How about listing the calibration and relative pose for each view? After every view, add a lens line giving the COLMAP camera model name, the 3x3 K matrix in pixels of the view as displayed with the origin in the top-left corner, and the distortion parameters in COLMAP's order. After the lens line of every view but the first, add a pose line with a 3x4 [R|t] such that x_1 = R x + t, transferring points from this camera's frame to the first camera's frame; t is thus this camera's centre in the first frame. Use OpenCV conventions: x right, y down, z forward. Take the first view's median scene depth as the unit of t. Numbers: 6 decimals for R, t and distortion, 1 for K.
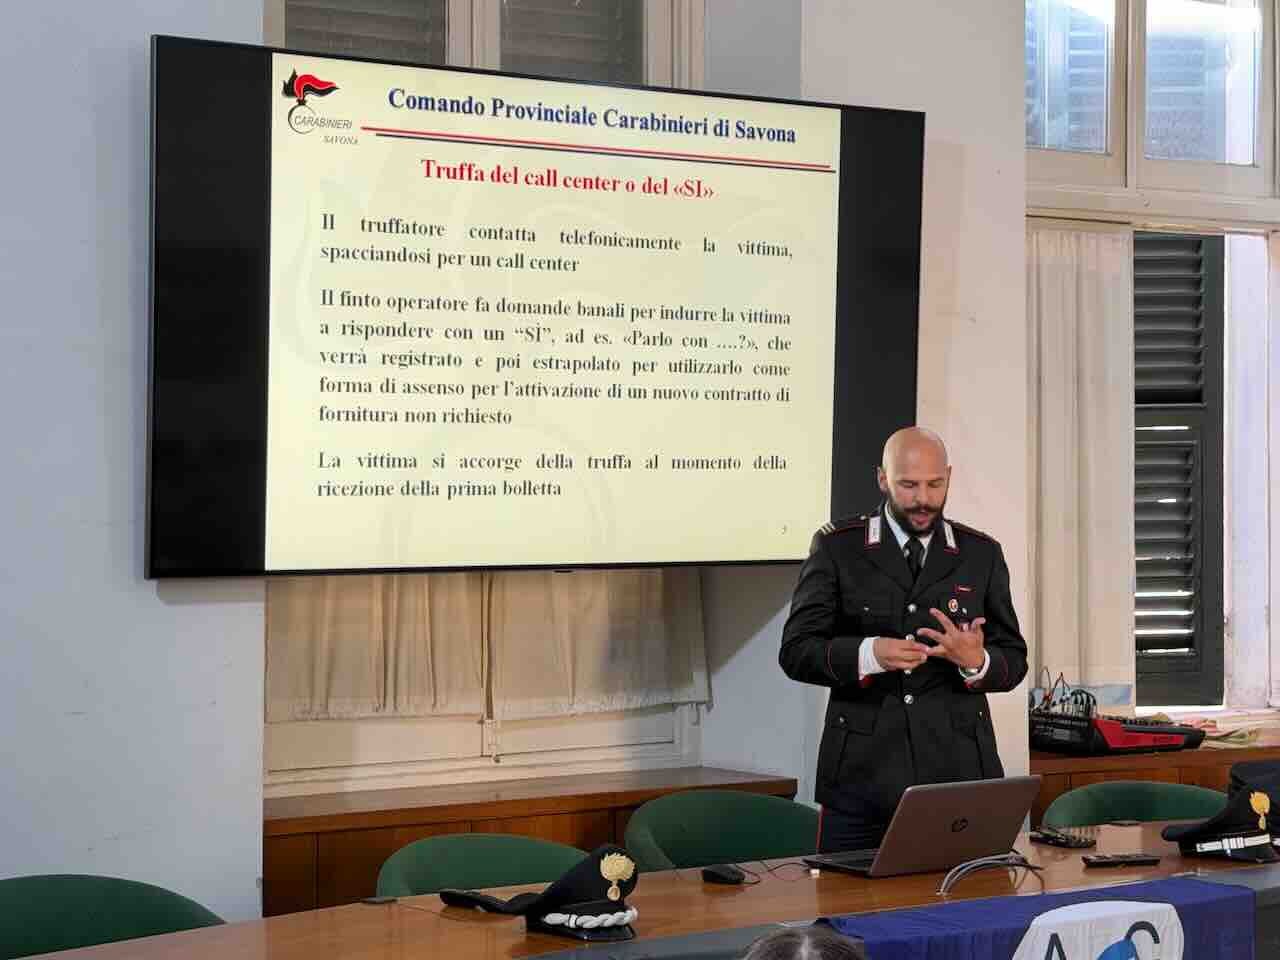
lens RADIAL K [[2329.9, 0, 643.0], [0, 2329.9, 481.8], [0, 0, 1]] dist [0.090543, 0.000000]
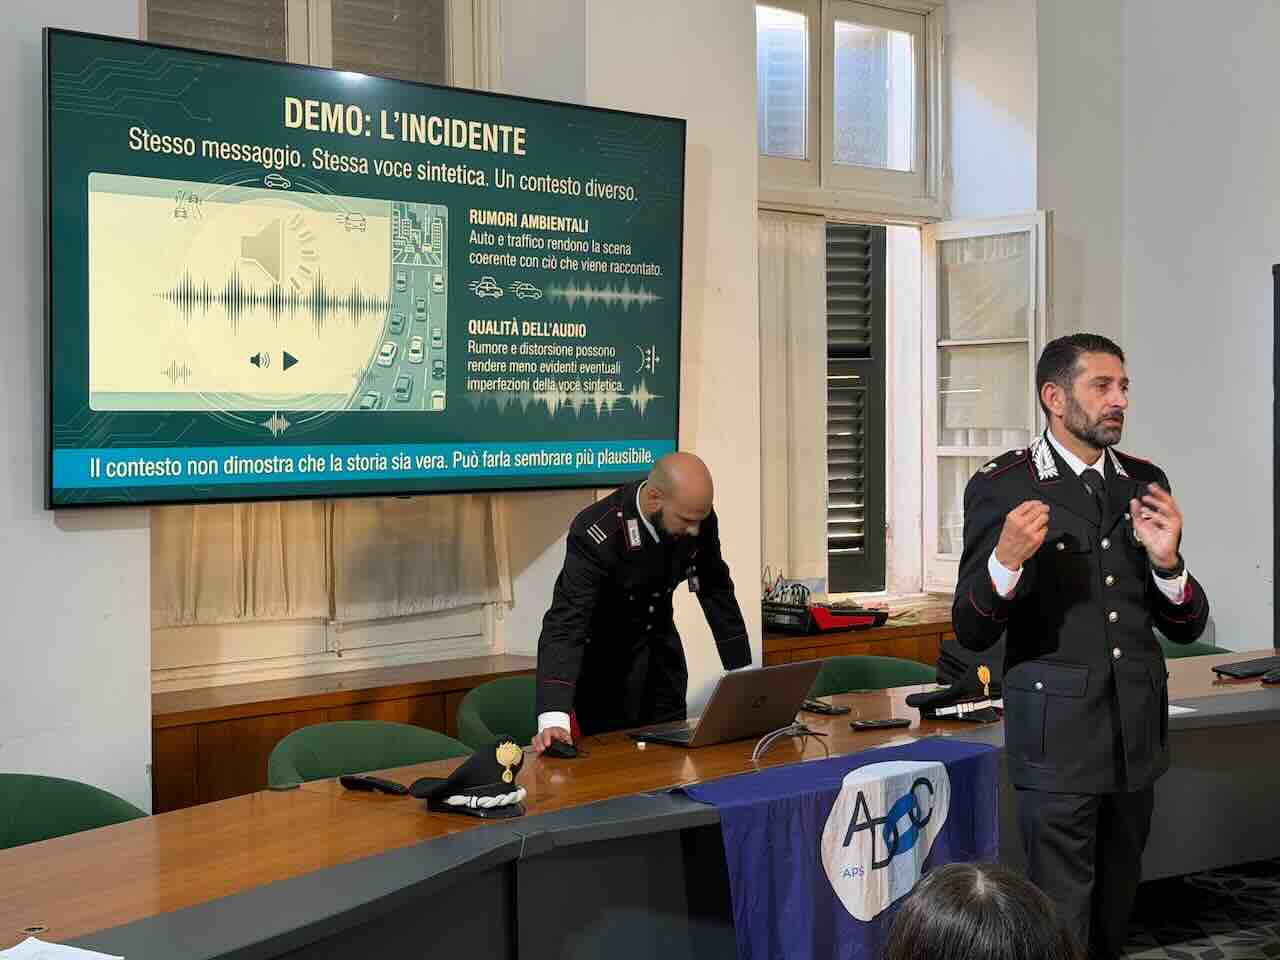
lens RADIAL K [[1759.3, 0, 634.0], [0, 1759.3, 467.2], [0, 0, 1]] dist [0.112072, 0.000000]
pose [[0.987118, -0.011878, 0.159552, -0.057378], [0.007747, 0.999619, 0.026487, -0.000008], [-0.159806, -0.024910, 0.986834, 0.083079]]
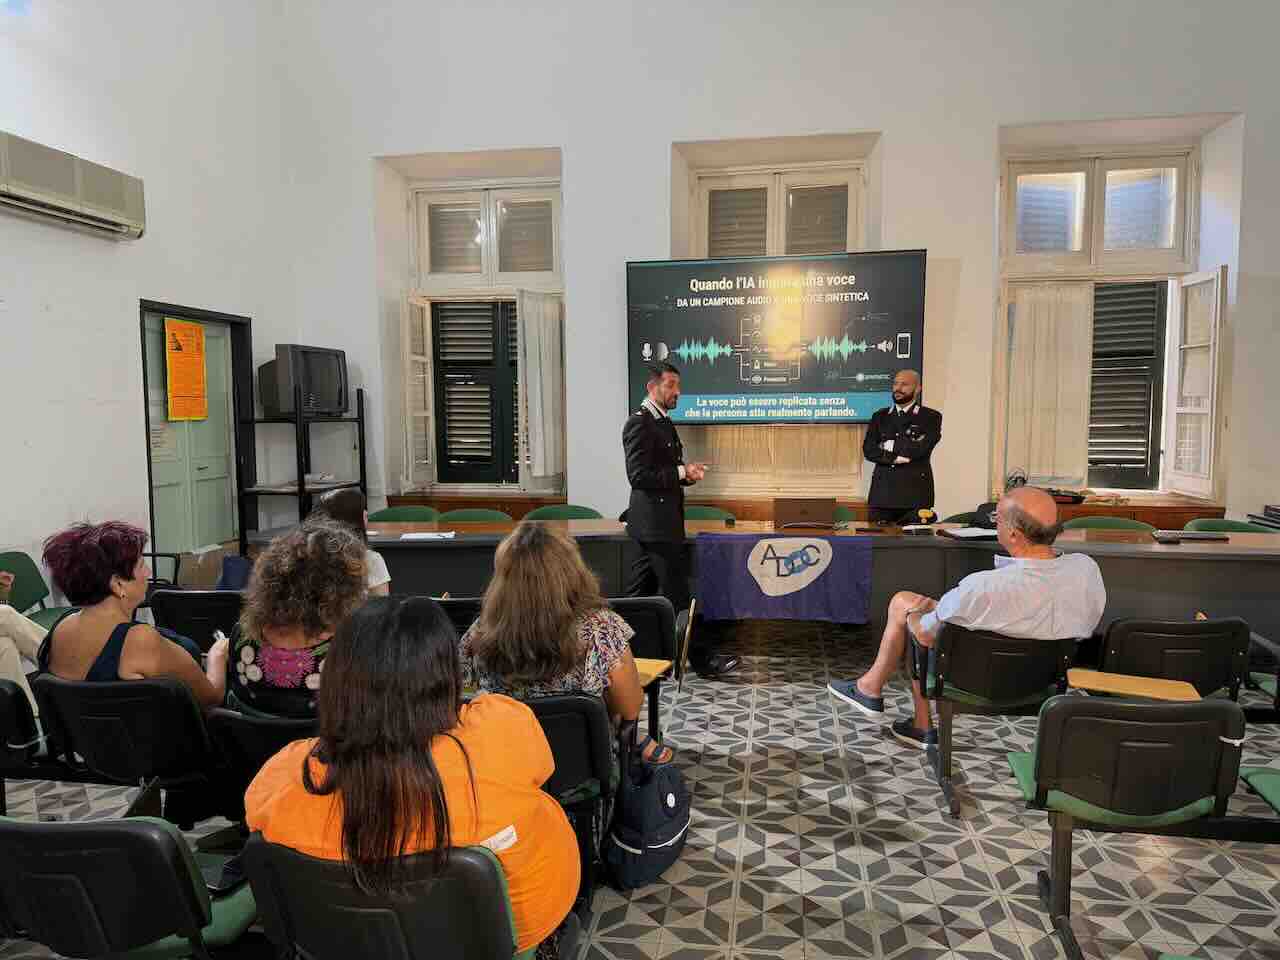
lens RADIAL K [[908.7, 0, 638.2], [0, 908.7, 481.8], [0, 0, 1]] dist [0.038896, -0.001429]
pose [[0.772413, 0.053963, -0.632823, 0.540952], [0.007945, 0.995485, 0.094586, -0.001080], [0.635070, -0.078088, 0.768497, -0.007331]]
